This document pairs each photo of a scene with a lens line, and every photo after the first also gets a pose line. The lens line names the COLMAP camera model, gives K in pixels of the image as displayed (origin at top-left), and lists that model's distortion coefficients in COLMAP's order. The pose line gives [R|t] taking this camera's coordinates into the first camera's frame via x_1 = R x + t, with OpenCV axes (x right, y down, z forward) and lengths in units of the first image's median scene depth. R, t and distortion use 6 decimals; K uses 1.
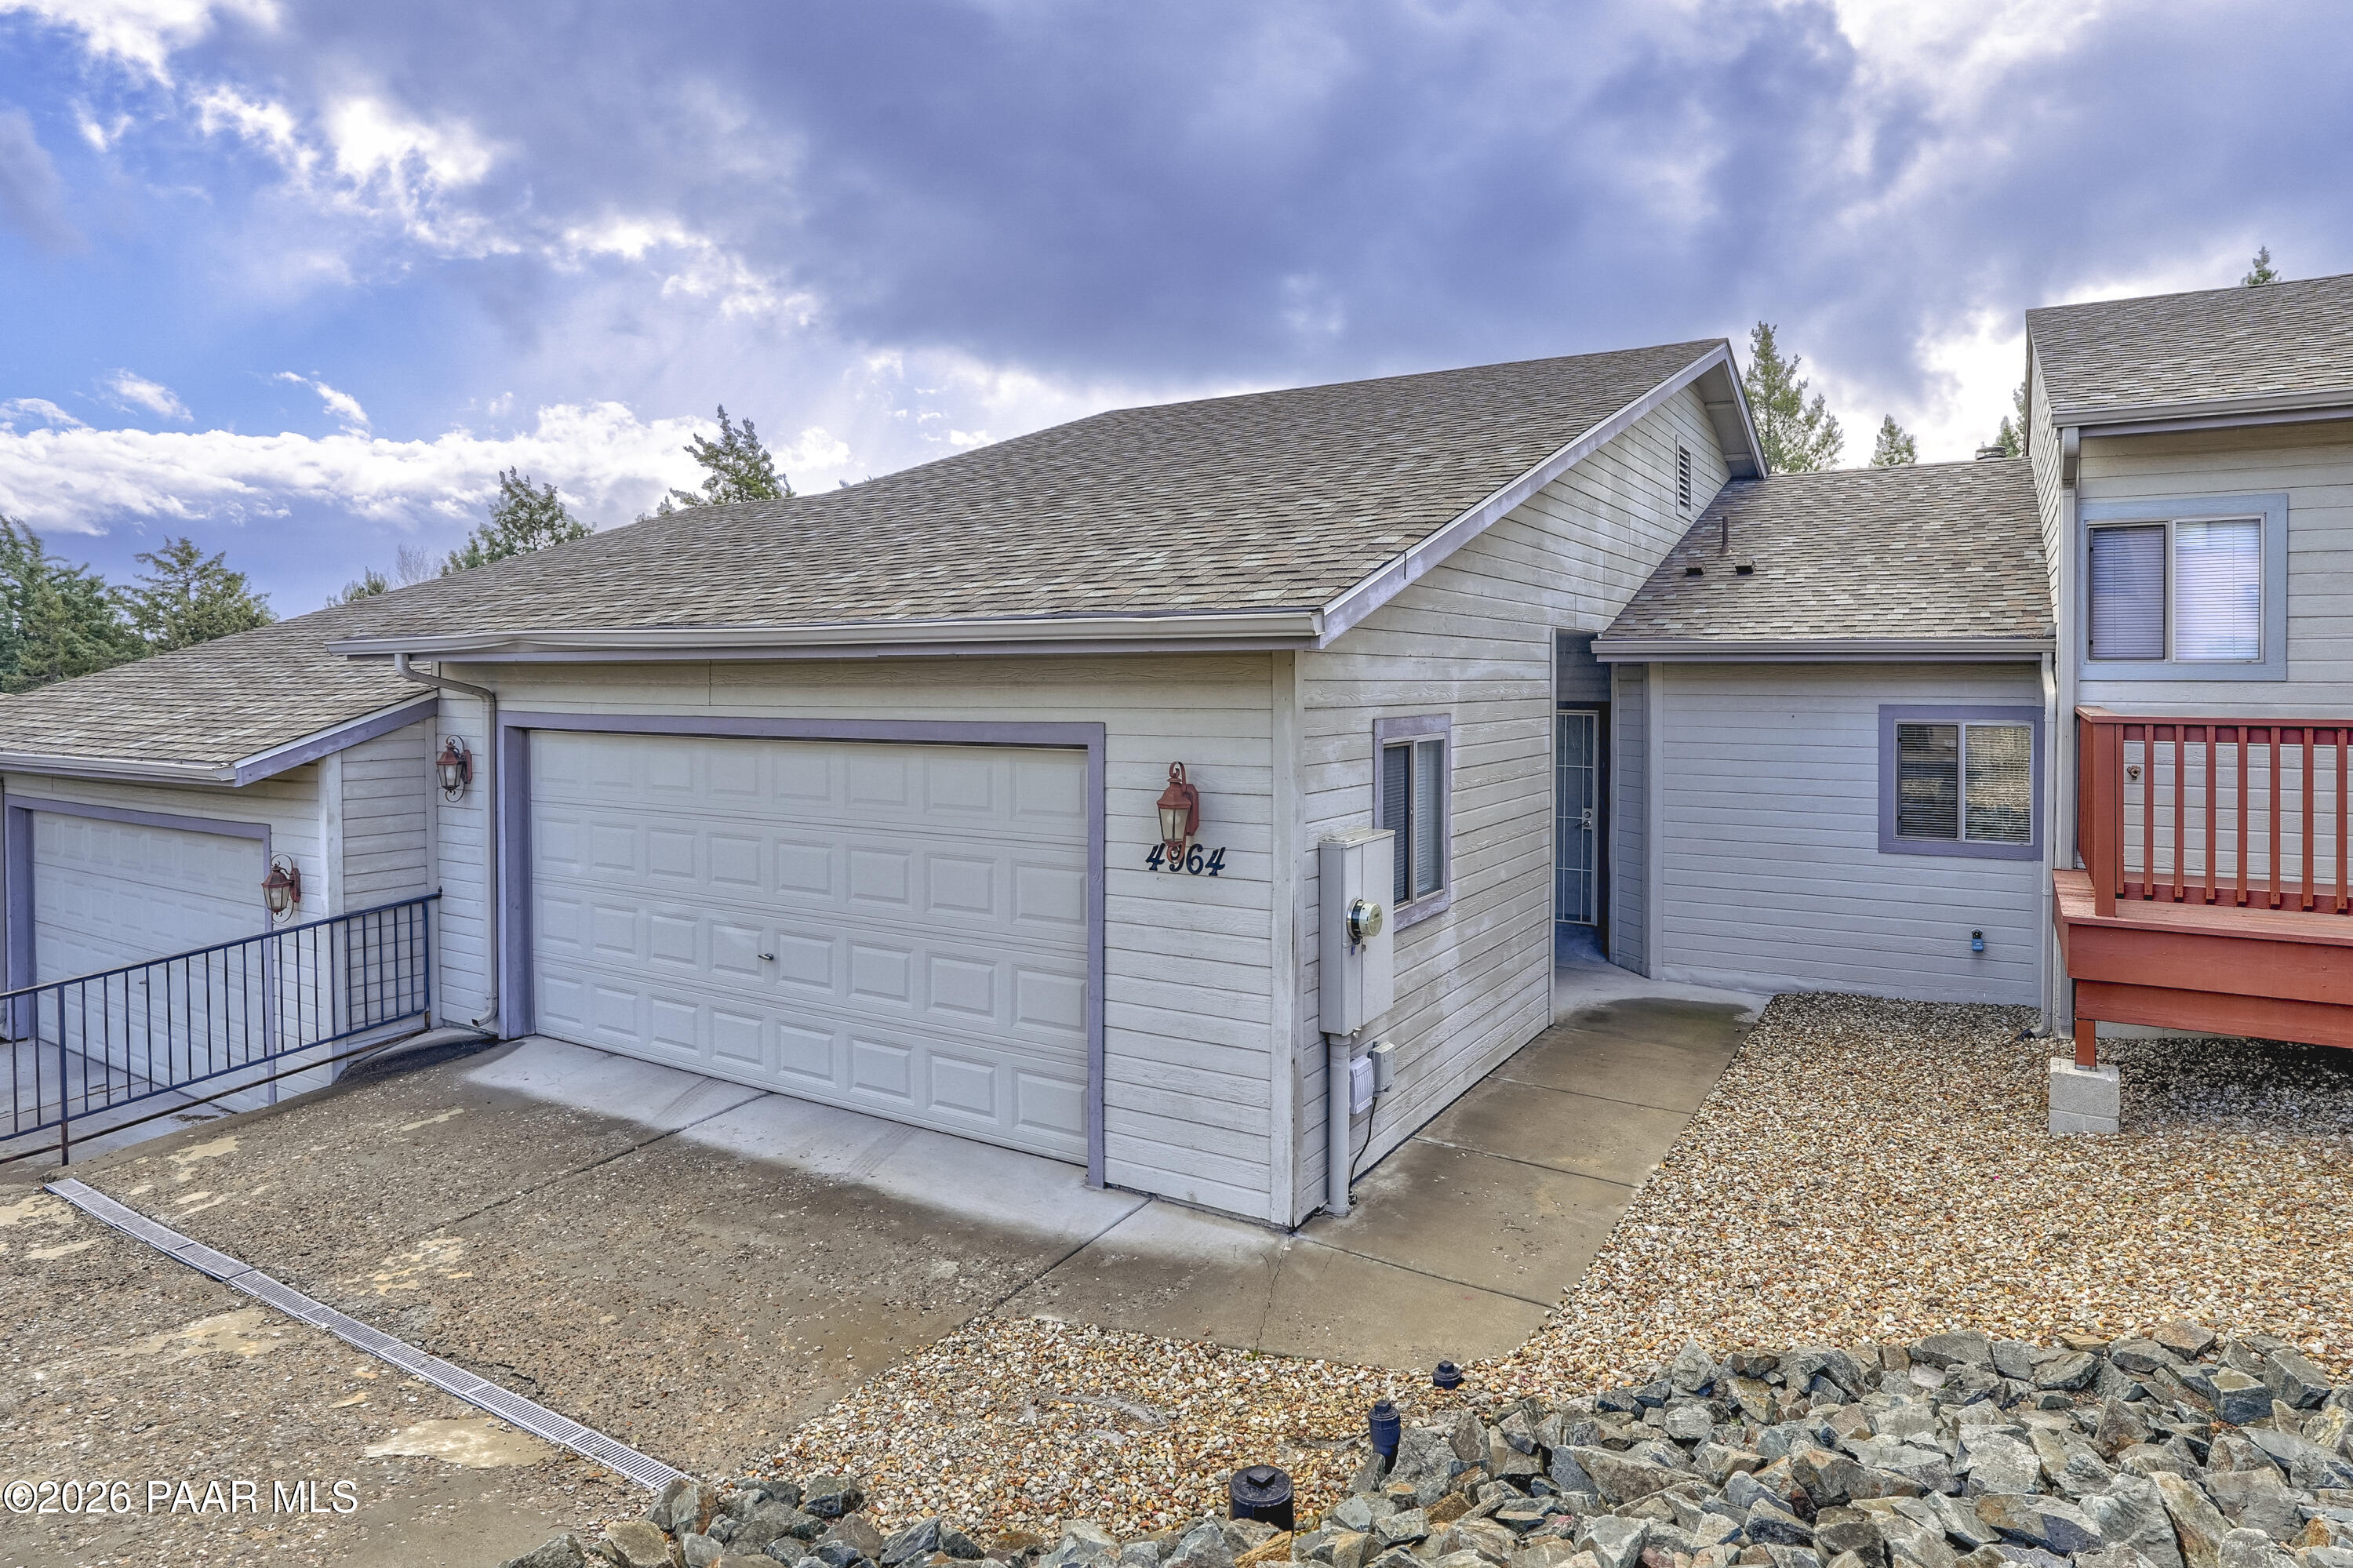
lens RADIAL K [[1311.6, 0, 1247.3], [0, 1311.6, 689.7], [0, 0, 1]] dist [-0.034675, 0.009884]
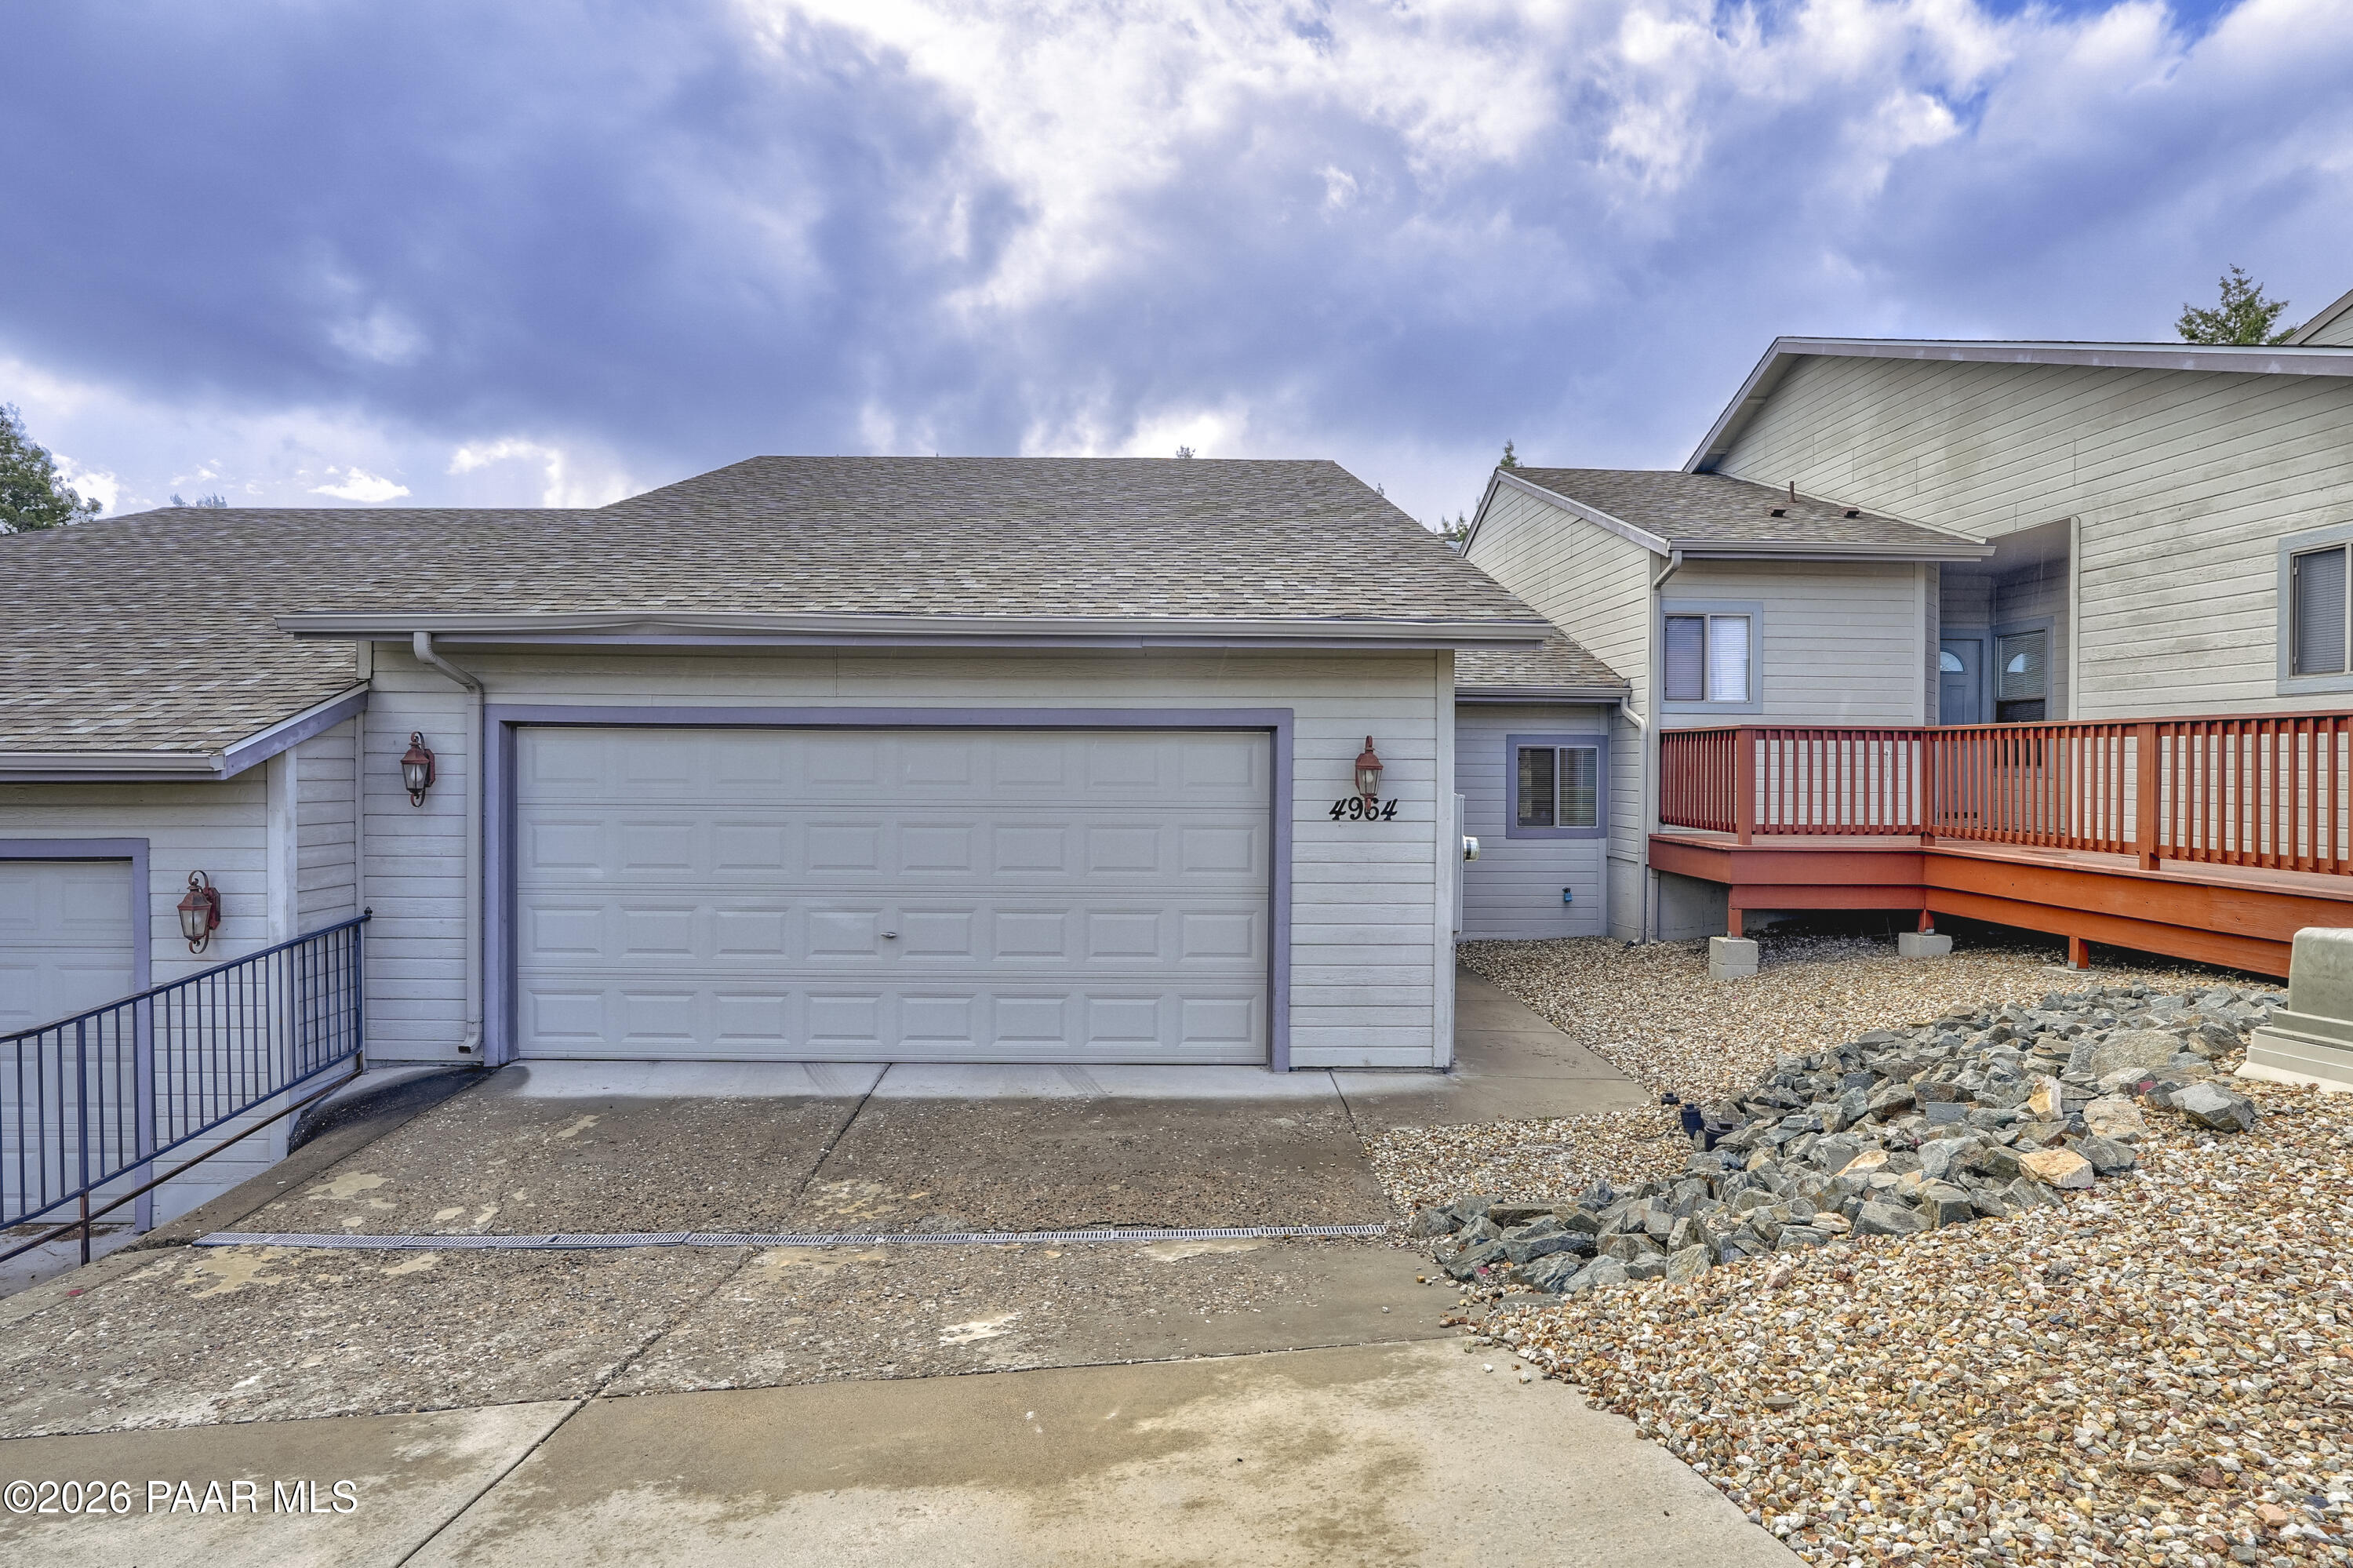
lens RADIAL K [[1311.6, 0, 1157.6], [0, 1311.6, 782.7], [0, 0, 1]] dist [-0.034675, 0.009884]
pose [[0.850598, -0.000114, 0.525816, -0.718540], [0.000835, 0.999999, -0.001134, 0.079528], [-0.525816, 0.001404, 0.850597, -0.021894]]
